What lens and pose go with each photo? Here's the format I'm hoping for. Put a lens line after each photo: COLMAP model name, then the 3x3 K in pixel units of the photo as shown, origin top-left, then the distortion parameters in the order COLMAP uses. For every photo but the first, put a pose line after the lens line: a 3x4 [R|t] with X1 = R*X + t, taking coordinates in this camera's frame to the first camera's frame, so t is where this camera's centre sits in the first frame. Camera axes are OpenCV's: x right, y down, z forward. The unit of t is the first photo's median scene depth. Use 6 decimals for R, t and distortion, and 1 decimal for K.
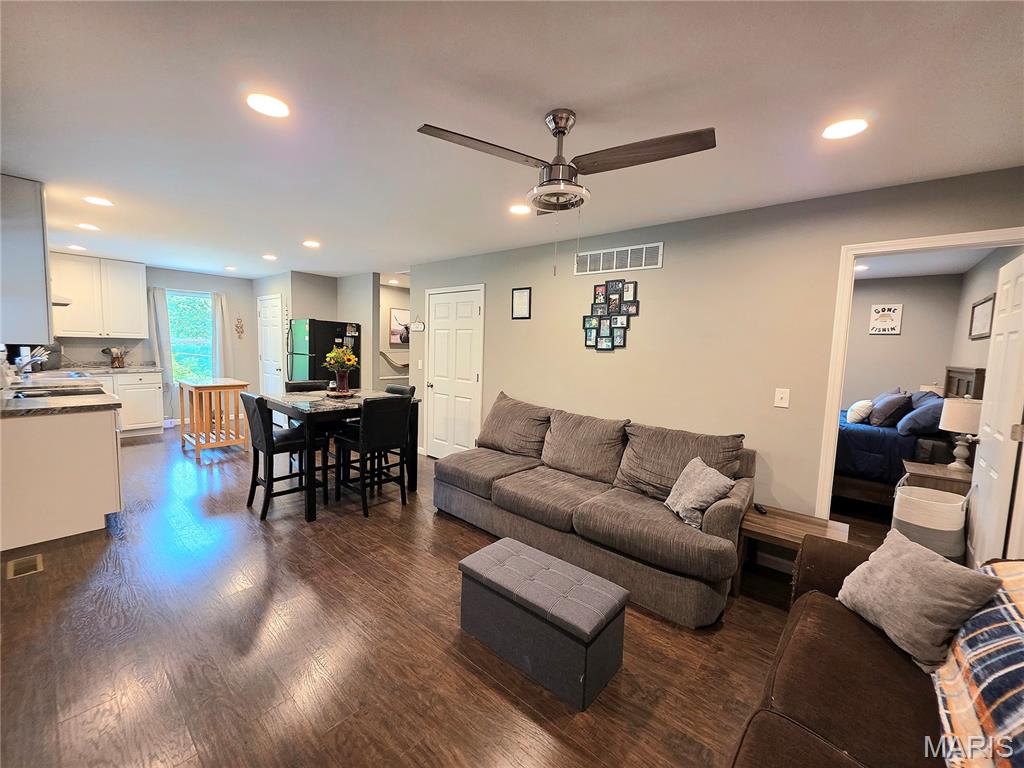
lens RADIAL K [[409.0, 0, 515.0], [0, 409.0, 381.0], [0, 0, 1]] dist [0.003250, -0.000612]
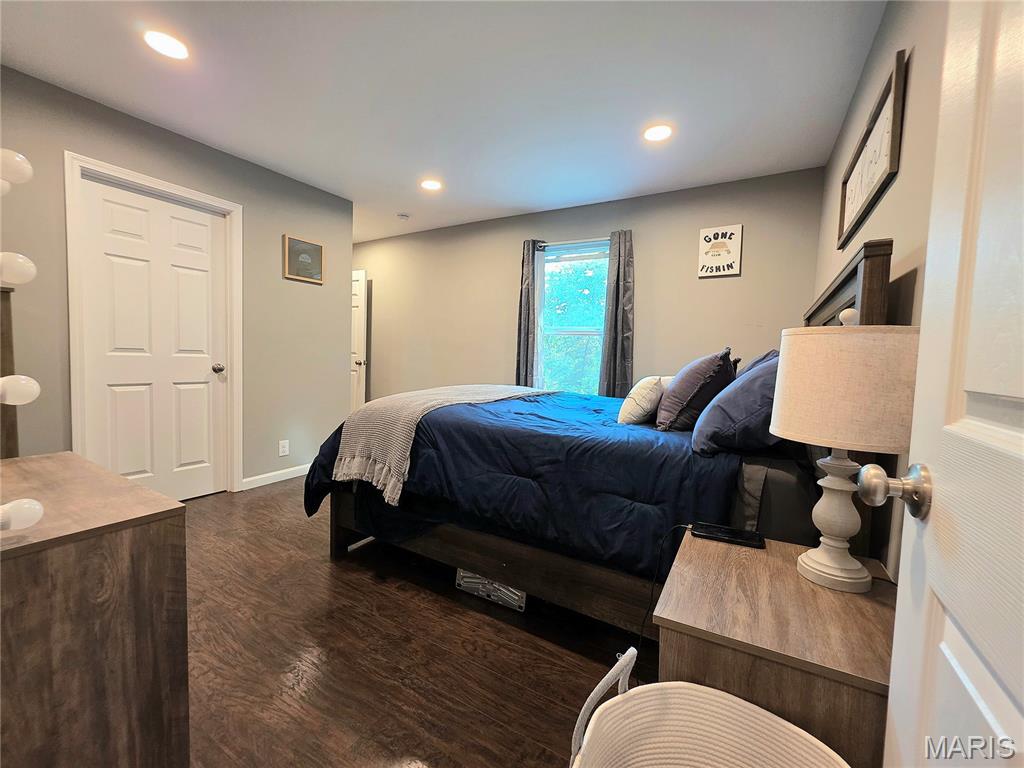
lens RADIAL K [[409.0, 0, 516.9], [0, 409.0, 382.7], [0, 0, 1]] dist [0.003250, -0.000612]
pose [[0.983921, -0.010602, 0.178288, 0.659308], [0.014120, 0.999730, -0.018477, 0.067657], [-0.178044, 0.020697, 0.983805, 0.609010]]
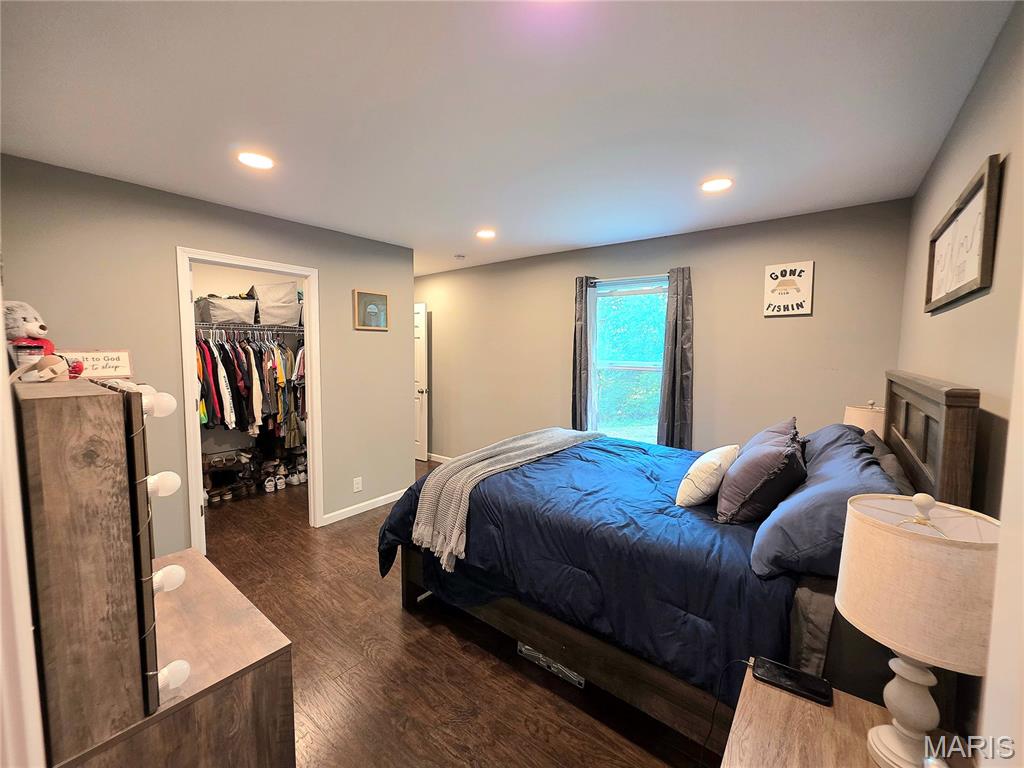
lens RADIAL K [[409.0, 0, 516.9], [0, 409.0, 382.5], [0, 0, 1]] dist [0.003250, -0.000612]
pose [[0.998598, -0.028858, 0.044382, 0.658422], [0.029220, 0.999545, -0.007526, -0.036174], [-0.044144, 0.008813, 0.998986, 0.591173]]
